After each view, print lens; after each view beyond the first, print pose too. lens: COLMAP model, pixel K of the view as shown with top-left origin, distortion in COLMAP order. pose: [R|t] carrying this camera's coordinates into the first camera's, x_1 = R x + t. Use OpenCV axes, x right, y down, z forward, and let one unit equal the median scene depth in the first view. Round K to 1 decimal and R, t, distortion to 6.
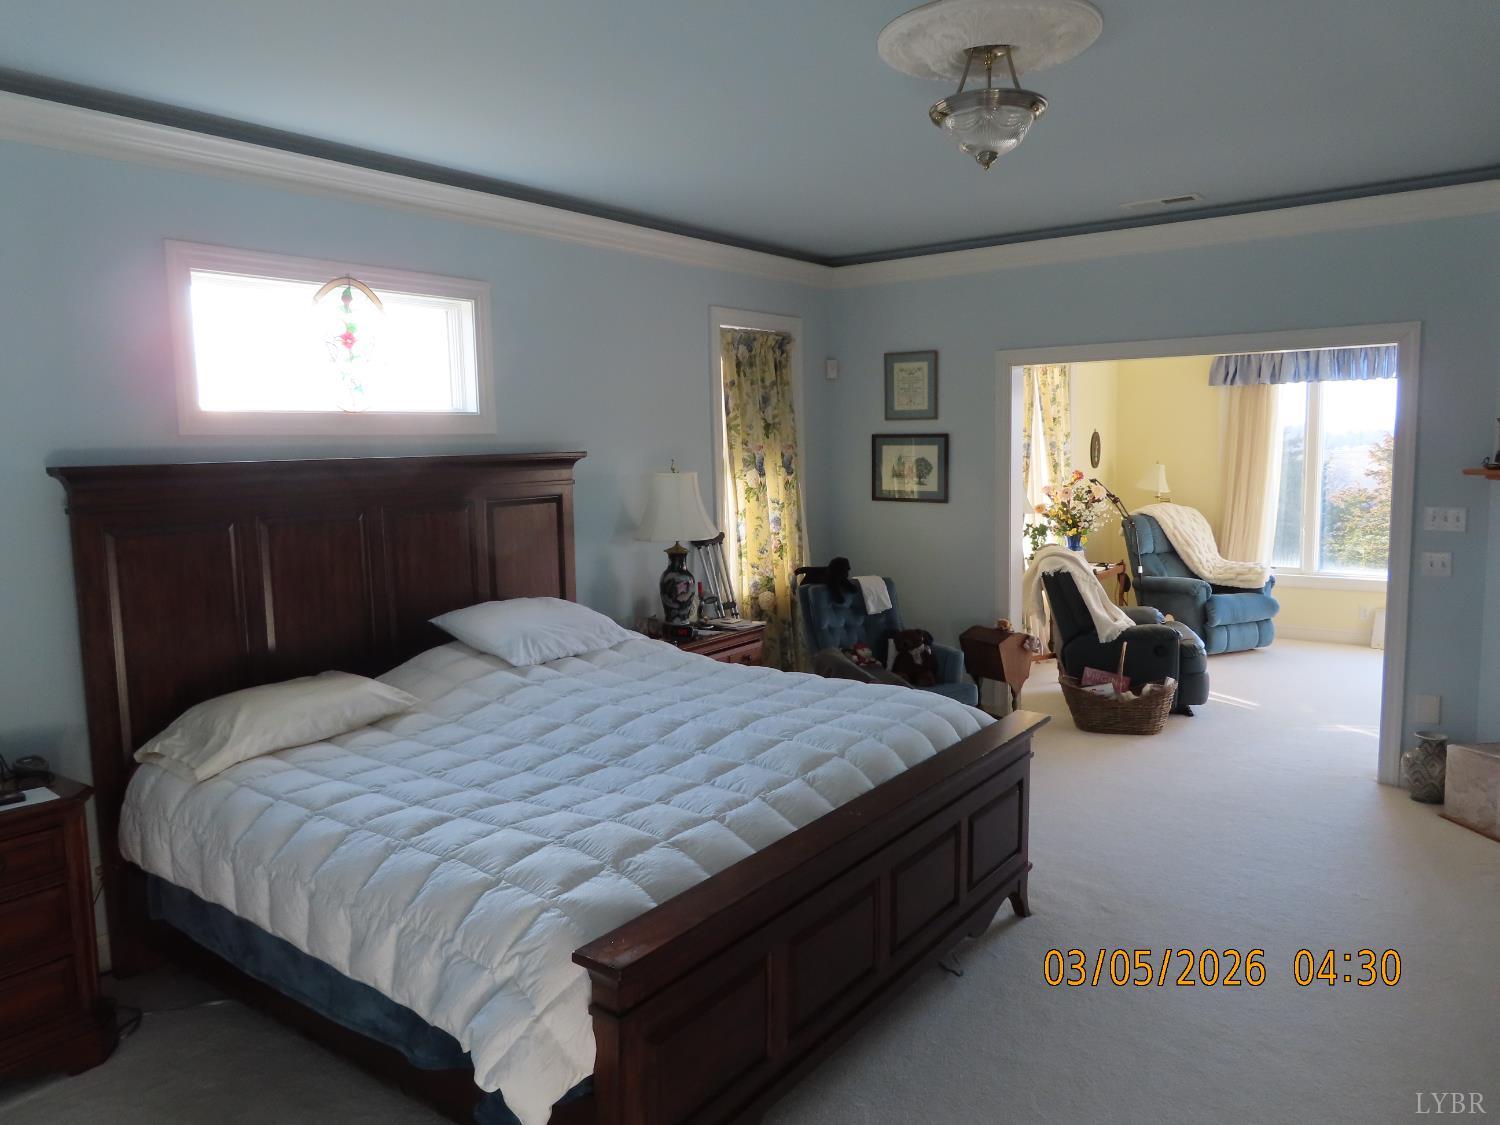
lens RADIAL K [[1077.0, 0, 750.0], [0, 1077.0, 562.5], [0, 0, 1]] dist [-0.006229, 0.002392]
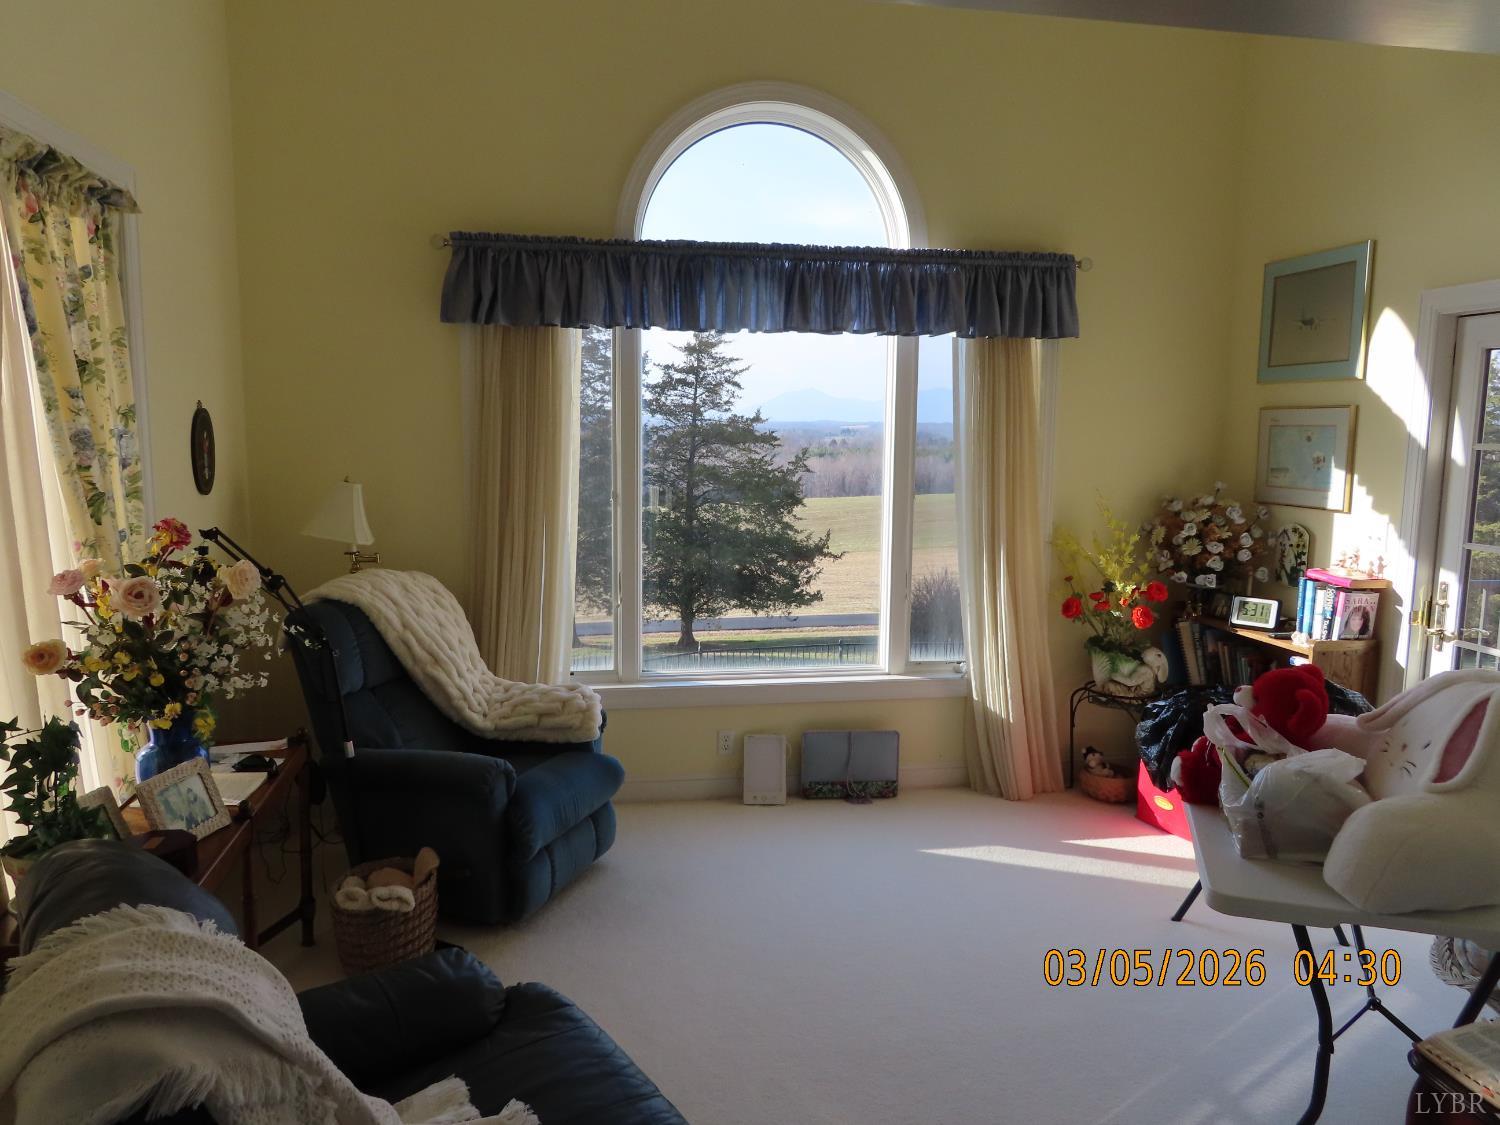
lens RADIAL K [[1077.0, 0, 750.0], [0, 1077.0, 562.5], [0, 0, 1]] dist [-0.006229, 0.002392]
pose [[0.690536, -0.063934, 0.720467, 0.177070], [0.055104, 0.997841, 0.035733, -0.070050], [-0.721196, 0.015026, 0.692568, 0.603765]]
